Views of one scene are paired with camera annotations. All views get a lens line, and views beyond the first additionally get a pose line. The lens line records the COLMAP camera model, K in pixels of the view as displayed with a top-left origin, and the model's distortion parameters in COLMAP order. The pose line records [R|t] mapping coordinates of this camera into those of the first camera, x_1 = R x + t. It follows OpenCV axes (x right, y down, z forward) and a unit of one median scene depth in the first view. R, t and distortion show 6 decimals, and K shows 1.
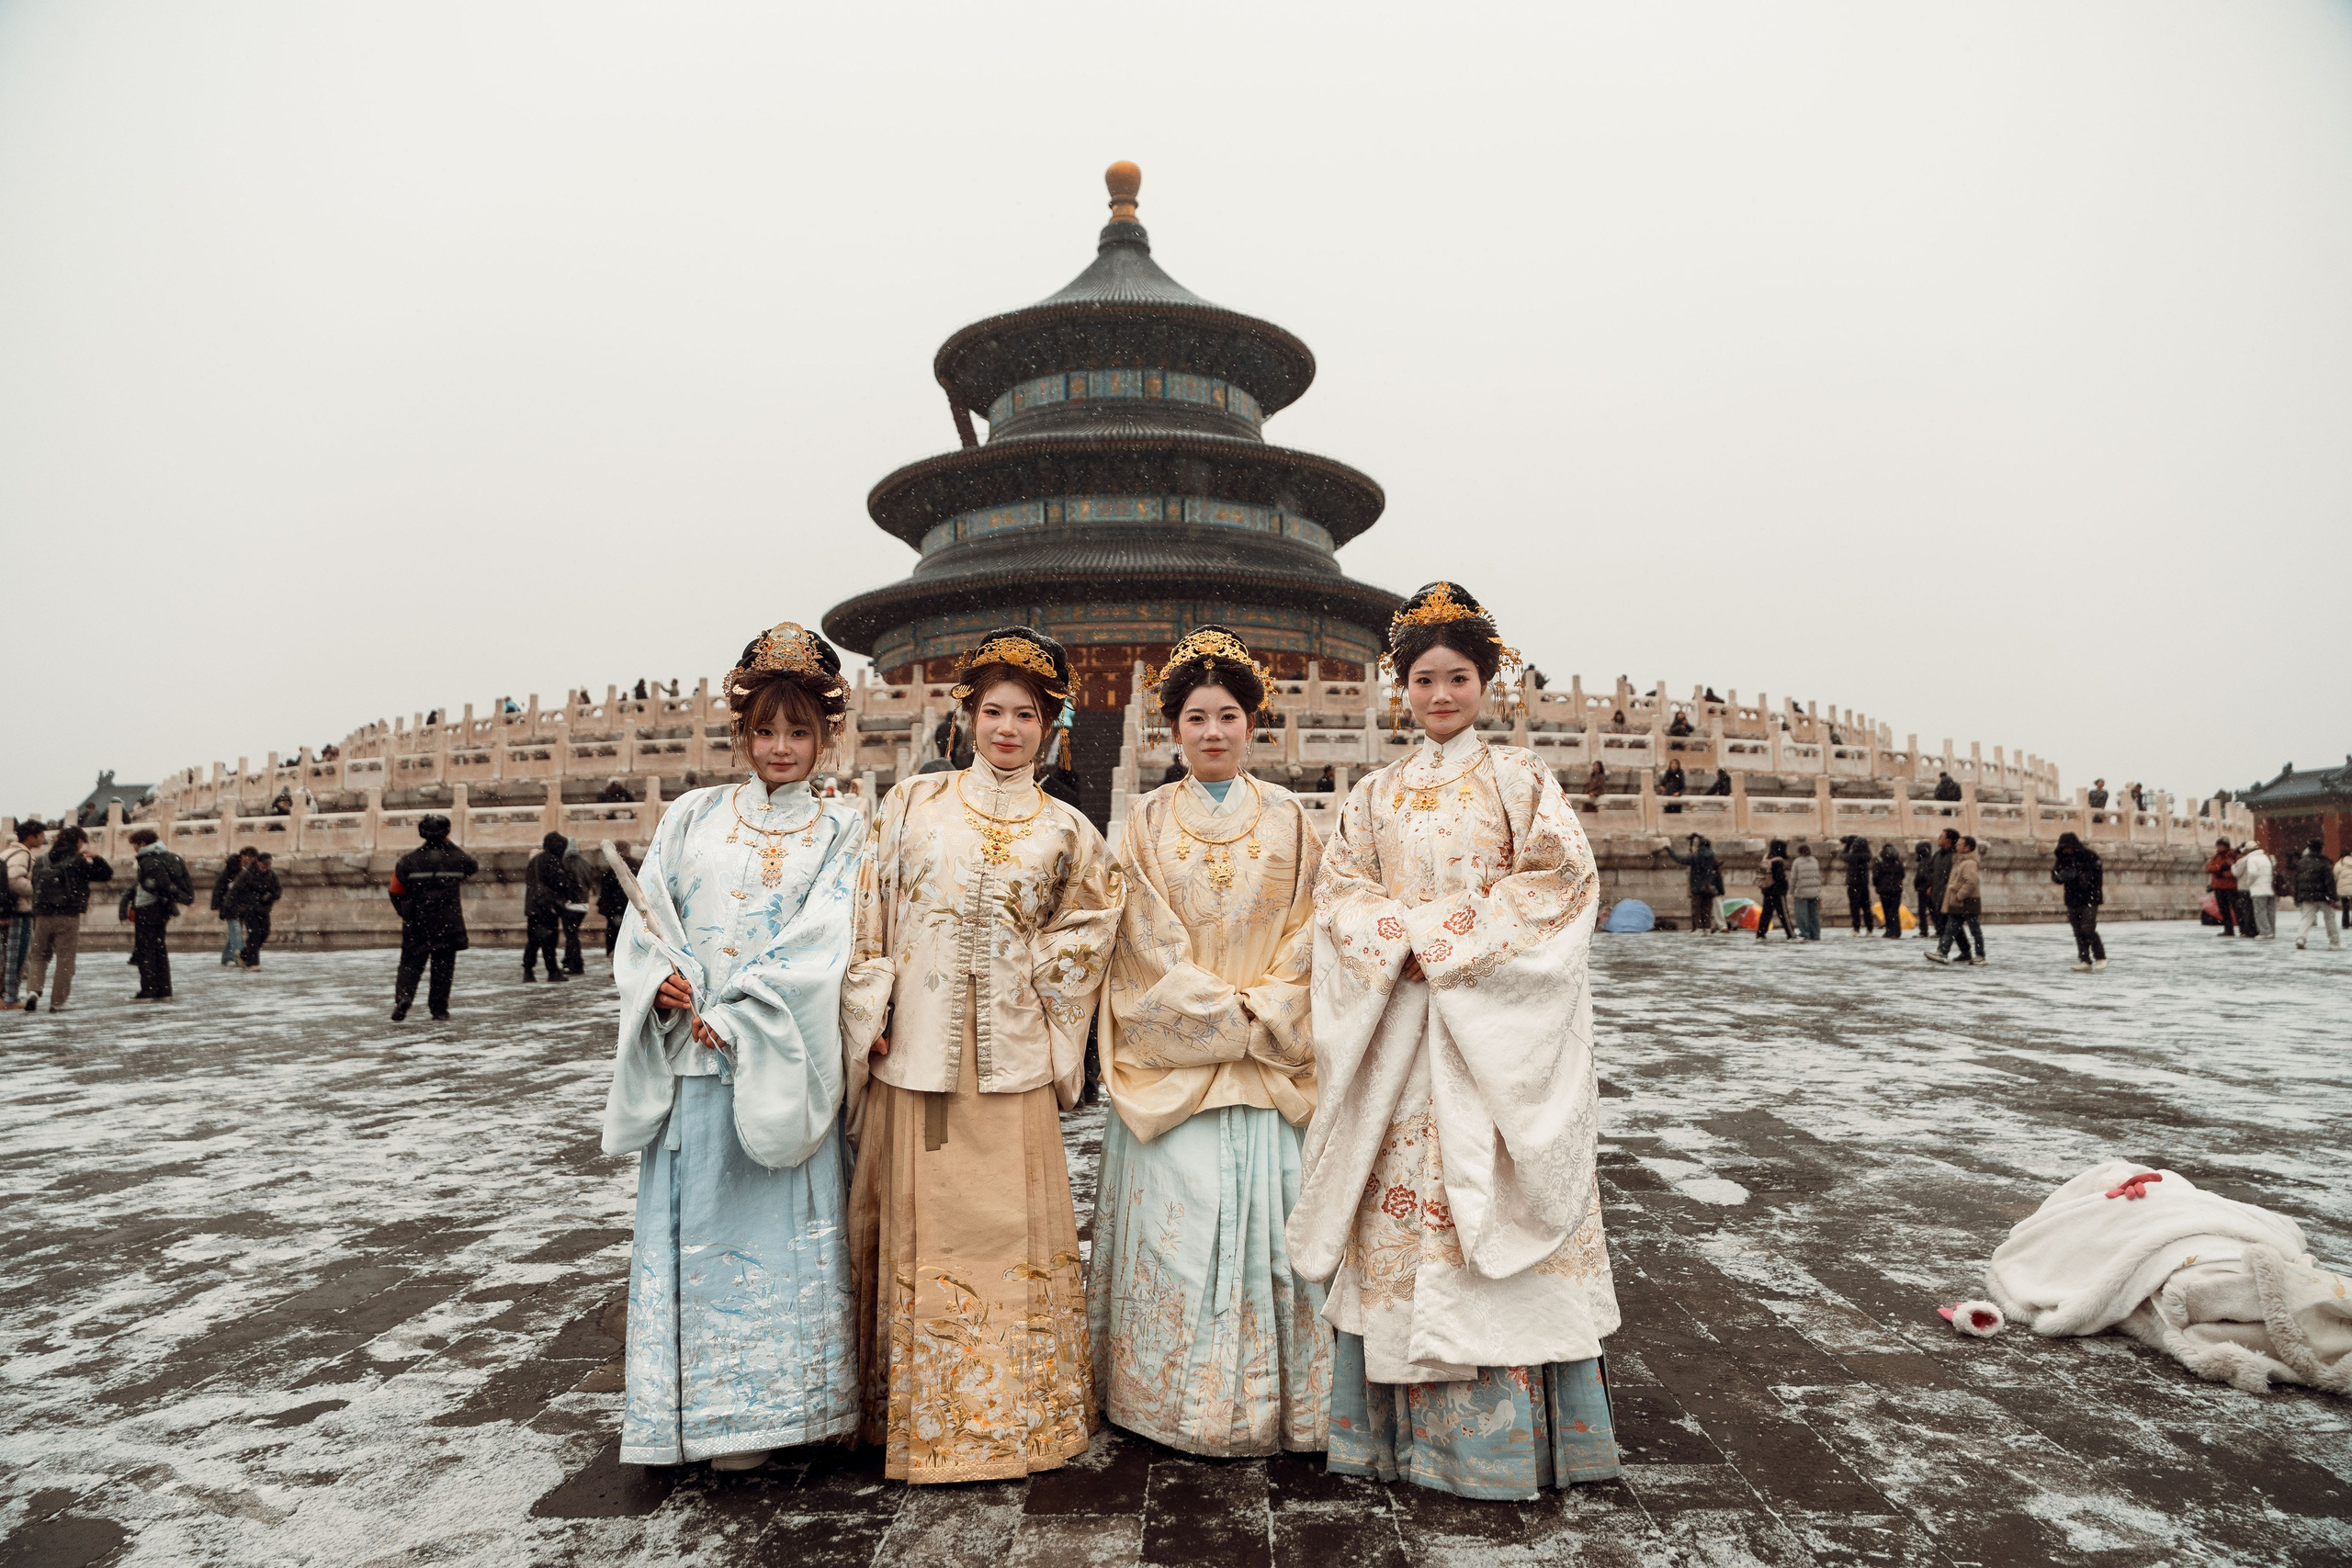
lens RADIAL K [[1536.9, 0, 1176.0], [0, 1536.9, 784.0], [0, 0, 1]] dist [0.004616, -0.239739]
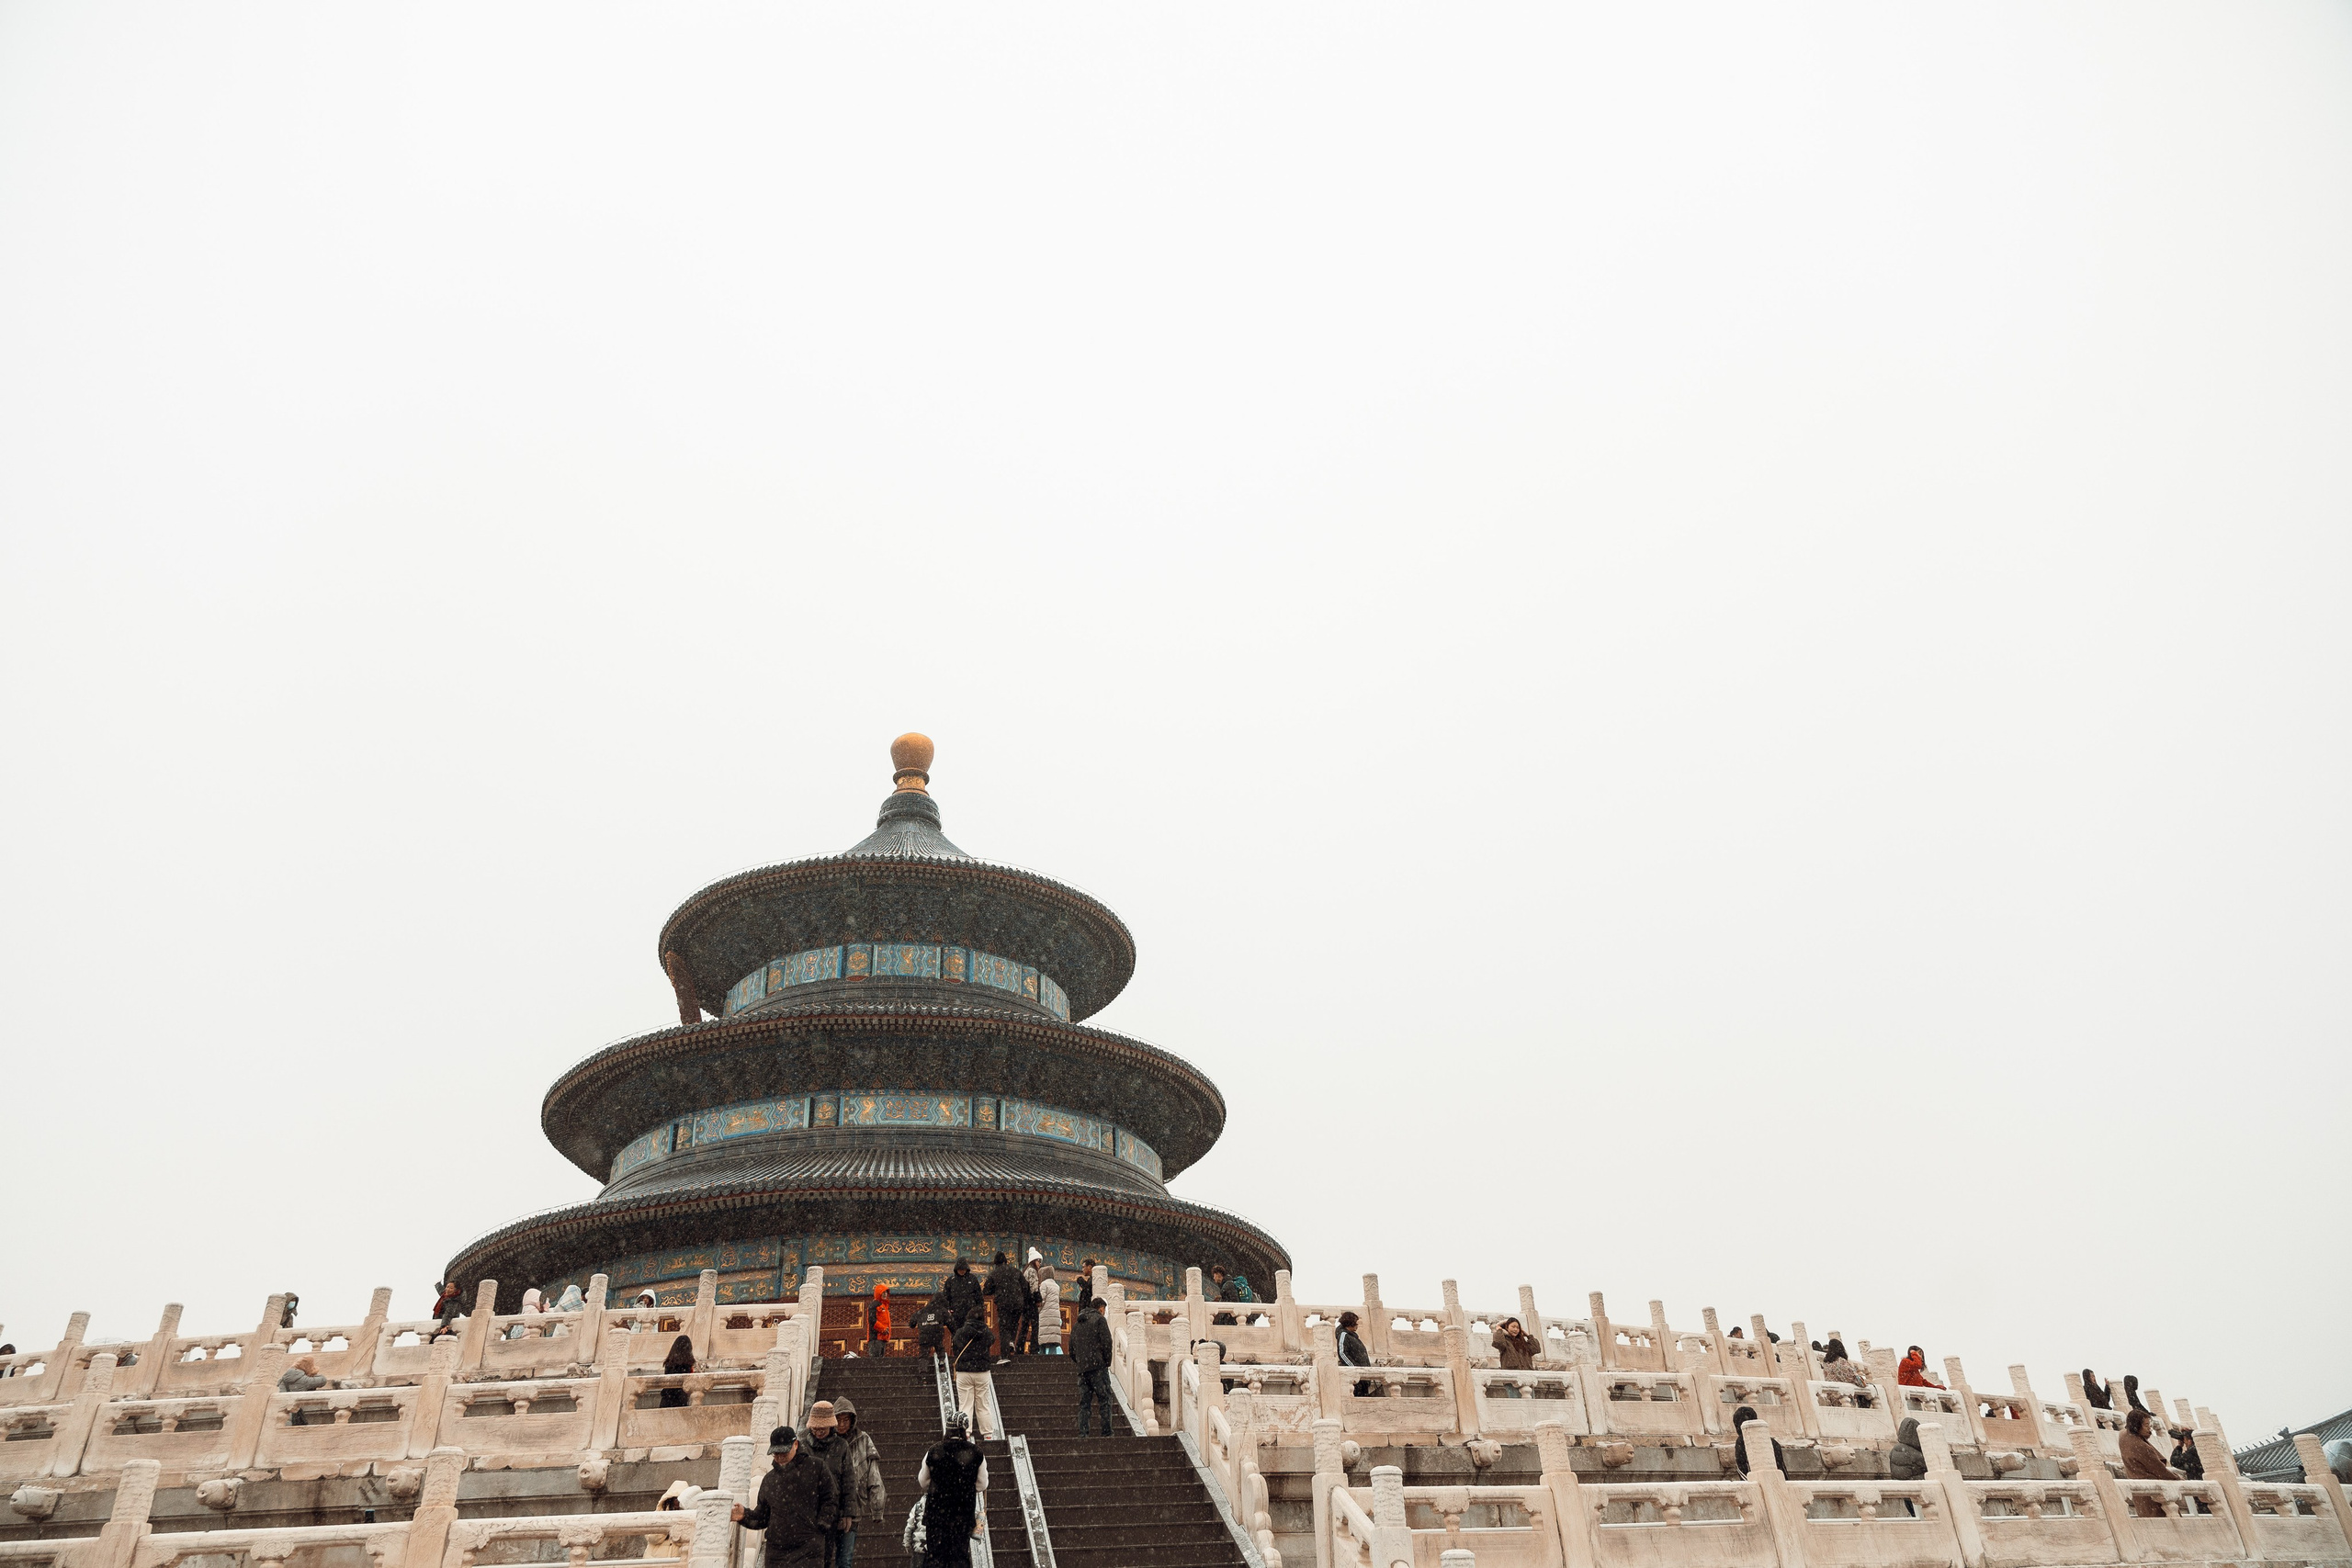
lens RADIAL K [[1514.1, 0, 1176.0], [0, 1514.1, 784.0], [0, 0, 1]] dist [0.039071, -0.047630]
pose [[0.971754, 0.086011, 0.219763, -0.085016], [0.020371, 0.897171, -0.441212, 0.007816], [-0.235114, 0.433227, 0.870078, 0.242134]]
